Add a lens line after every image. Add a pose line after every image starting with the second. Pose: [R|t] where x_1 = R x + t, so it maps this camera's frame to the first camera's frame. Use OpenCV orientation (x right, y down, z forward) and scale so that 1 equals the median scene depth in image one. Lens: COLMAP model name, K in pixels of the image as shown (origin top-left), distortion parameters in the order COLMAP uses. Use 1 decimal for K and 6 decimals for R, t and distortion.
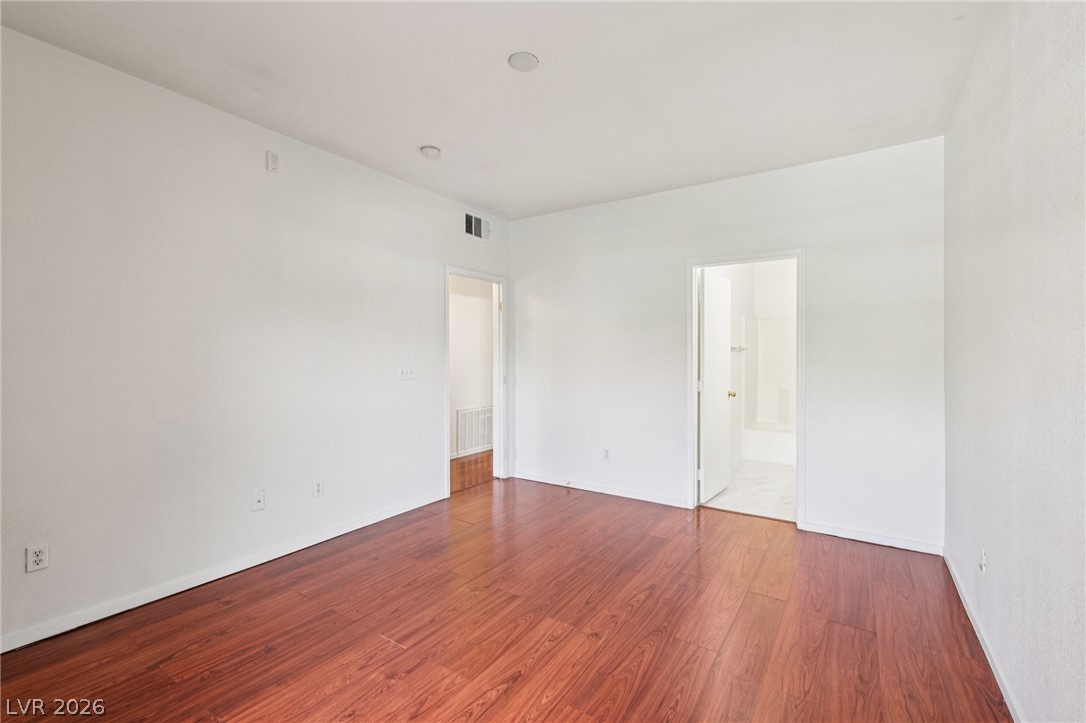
lens RADIAL K [[471.4, 0, 545.1], [0, 471.4, 360.1], [0, 0, 1]] dist [0.005010, -0.001217]
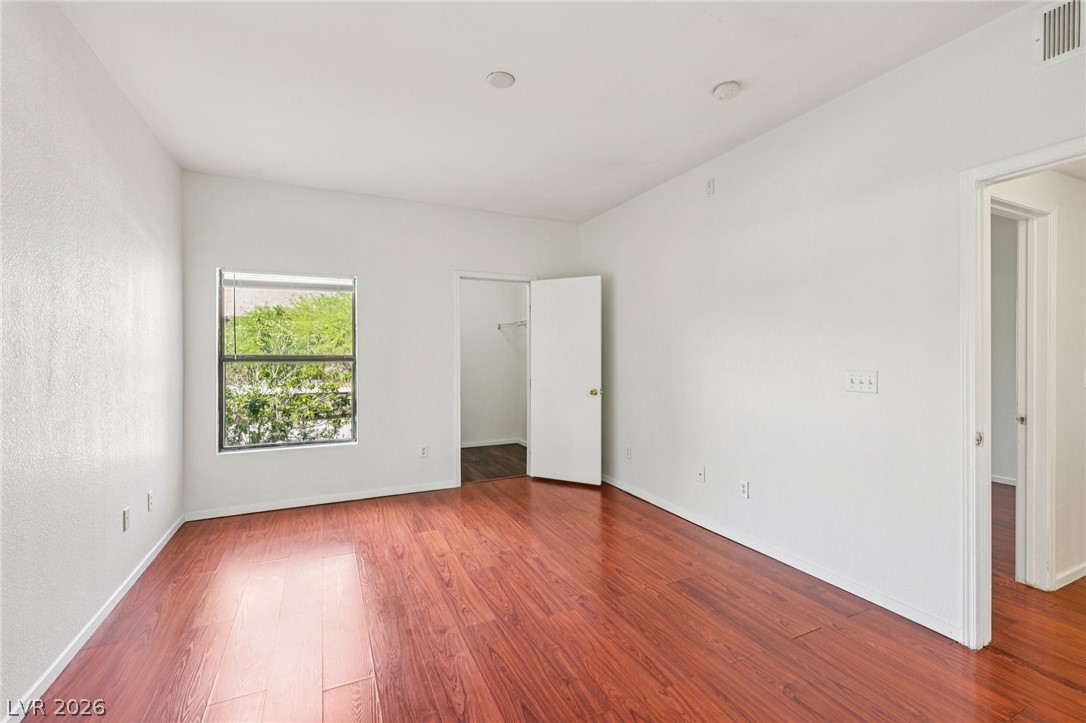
lens RADIAL K [[471.4, 0, 543.6], [0, 471.4, 355.5], [0, 0, 1]] dist [0.005010, -0.001217]
pose [[-0.521652, 0.006078, -0.853137, 0.706160], [-0.005029, 0.999935, 0.010199, -0.019705], [0.853144, 0.009610, -0.521587, 1.410417]]
